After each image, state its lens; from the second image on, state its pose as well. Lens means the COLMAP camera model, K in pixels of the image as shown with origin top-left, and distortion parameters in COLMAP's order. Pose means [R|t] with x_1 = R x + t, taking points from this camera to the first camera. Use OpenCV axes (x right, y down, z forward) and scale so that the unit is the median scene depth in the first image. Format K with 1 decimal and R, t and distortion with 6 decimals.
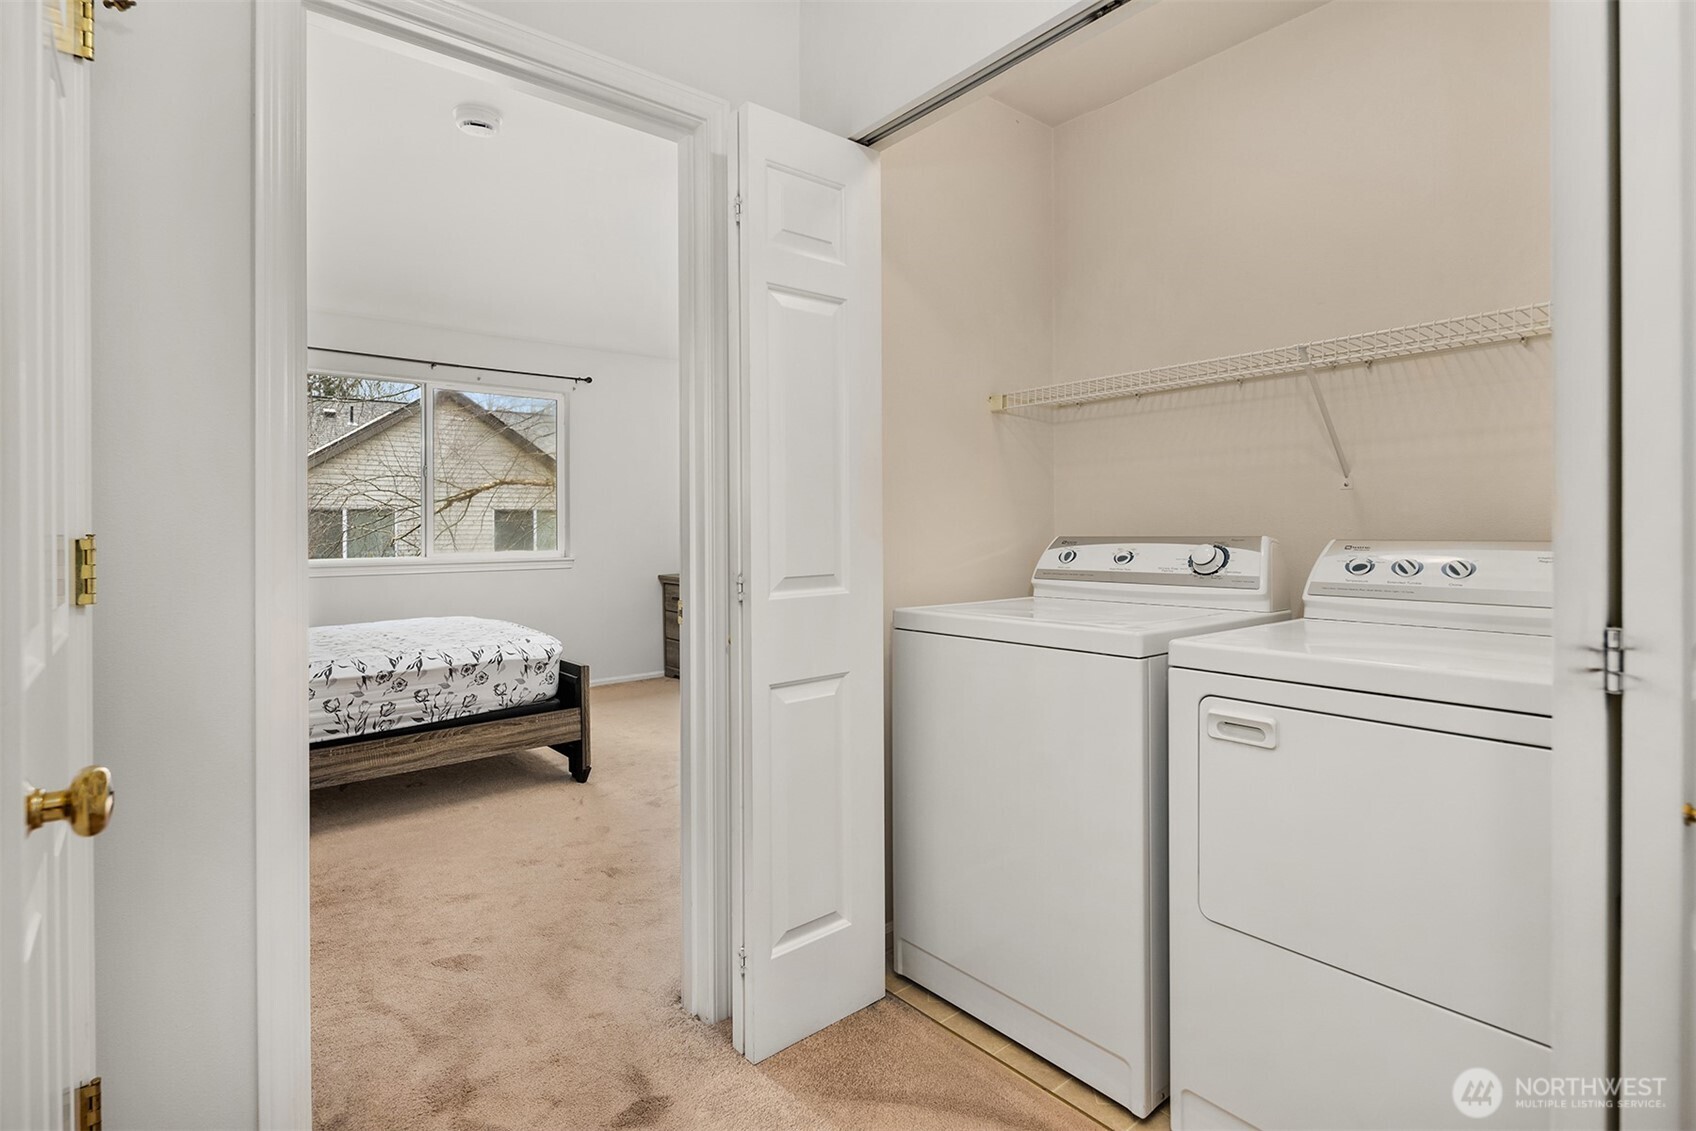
lens RADIAL K [[815.0, 0, 851.1], [0, 815.0, 518.3], [0, 0, 1]] dist [0.002292, -0.000120]
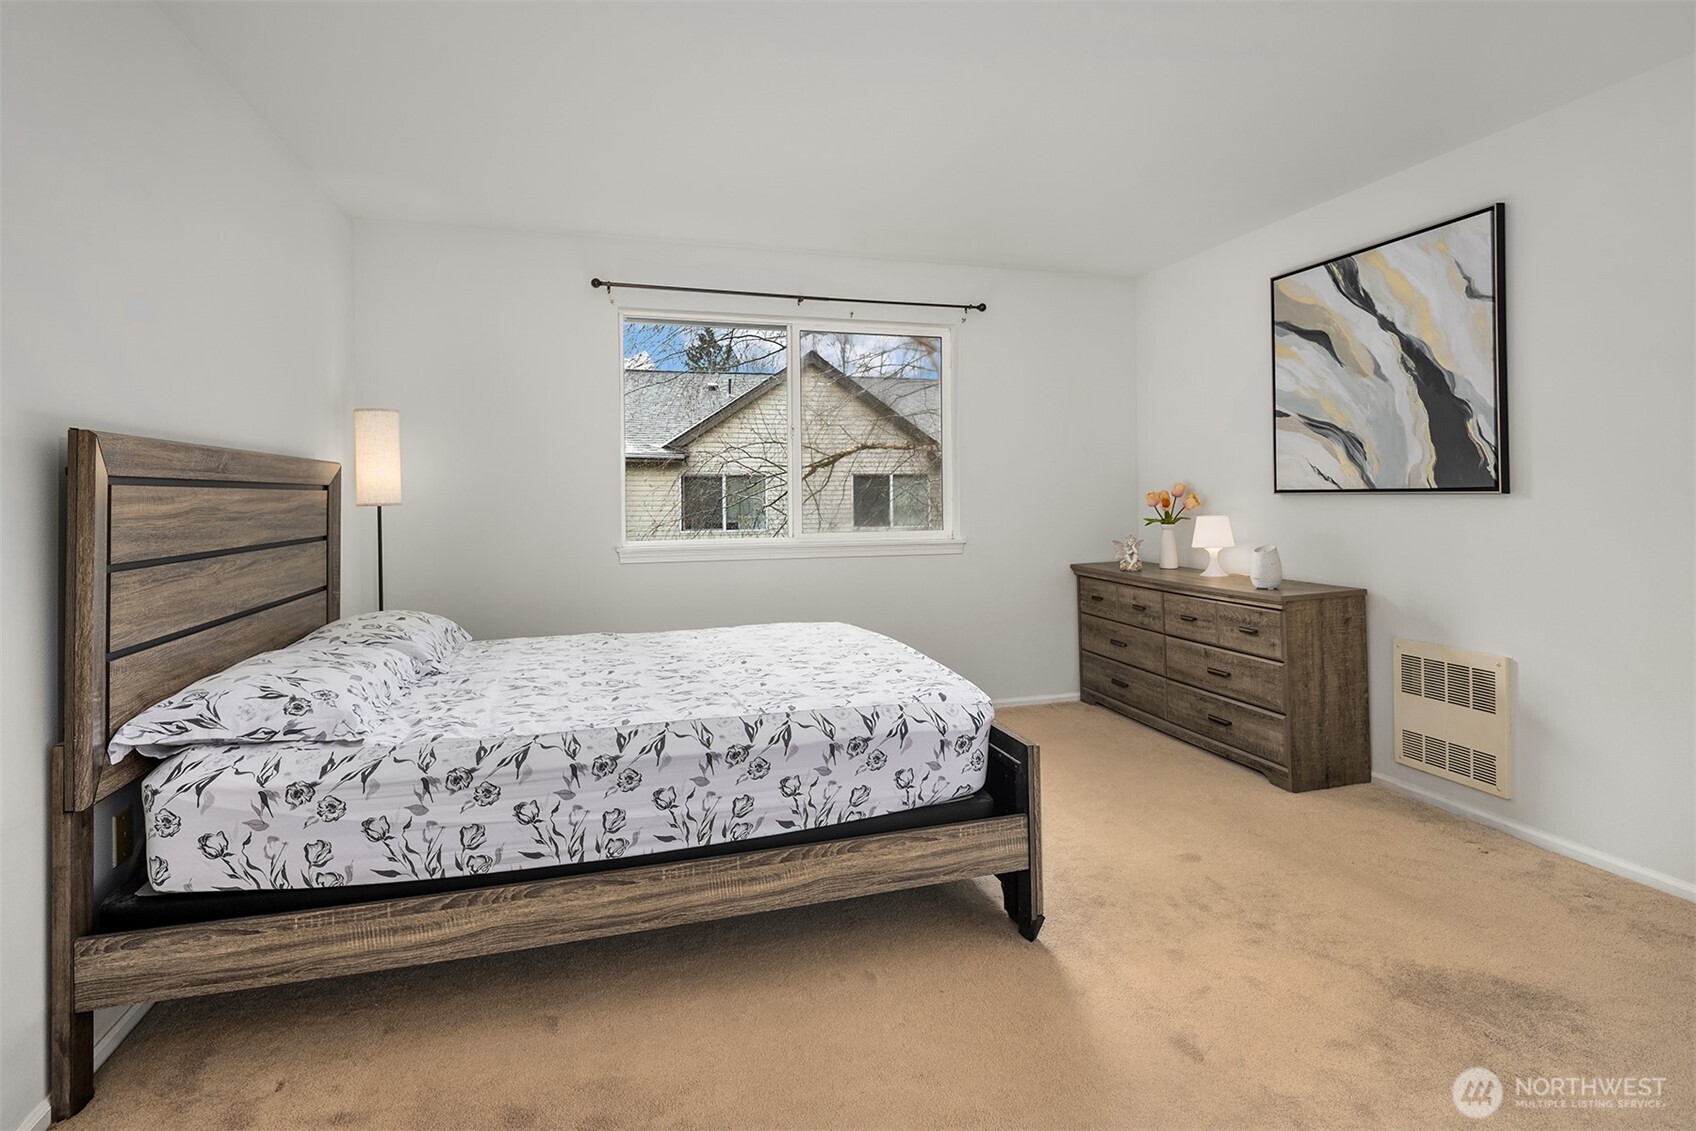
lens RADIAL K [[820.5, 0, 848.4], [0, 820.5, 486.5], [0, 0, 1]] dist [0.003750, 0.000735]
pose [[0.916239, -0.003056, -0.400620, -0.221056], [0.006086, 0.999962, 0.006290, -0.013627], [0.400585, -0.008201, 0.916223, 0.419866]]
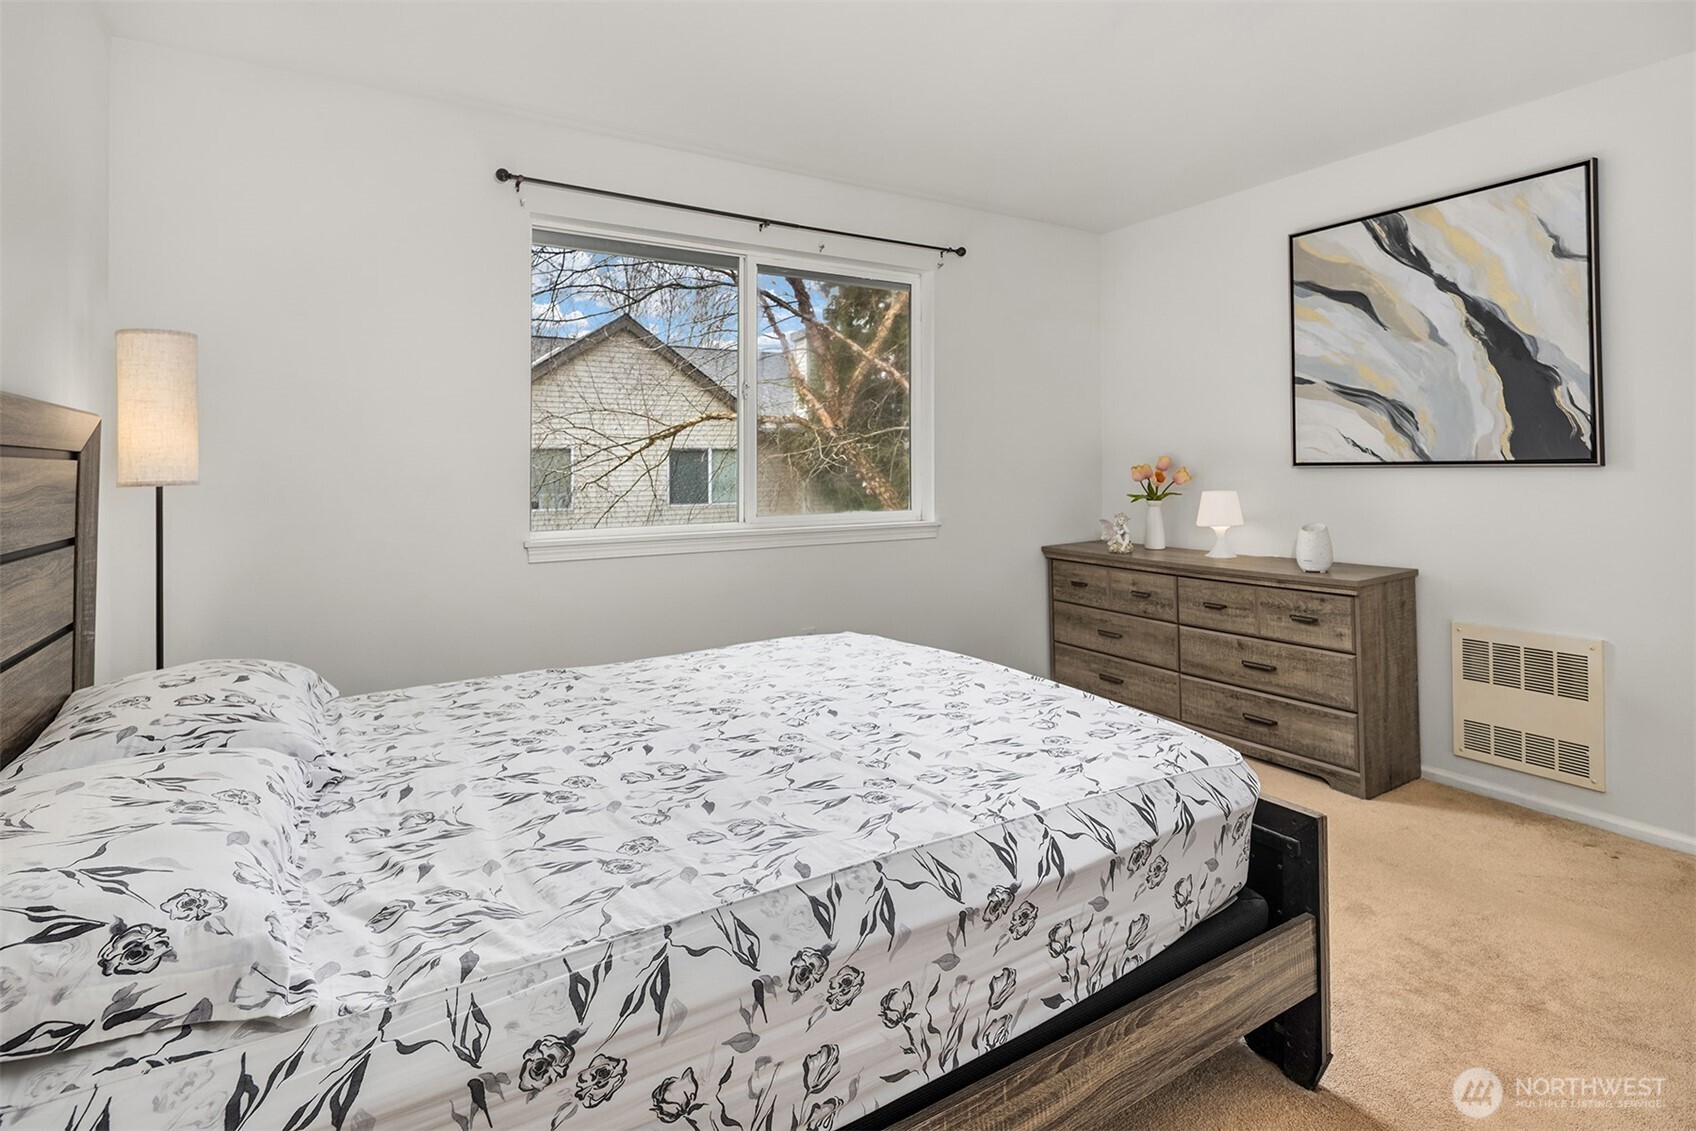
lens RADIAL K [[823.5, 0, 849.9], [0, 823.5, 447.4], [0, 0, 1]] dist [0.000796, -0.001383]
pose [[0.988808, -0.004405, -0.149127, -0.532351], [0.002876, 0.999941, -0.010462, -0.008528], [0.149164, 0.009916, 0.988763, 0.565378]]
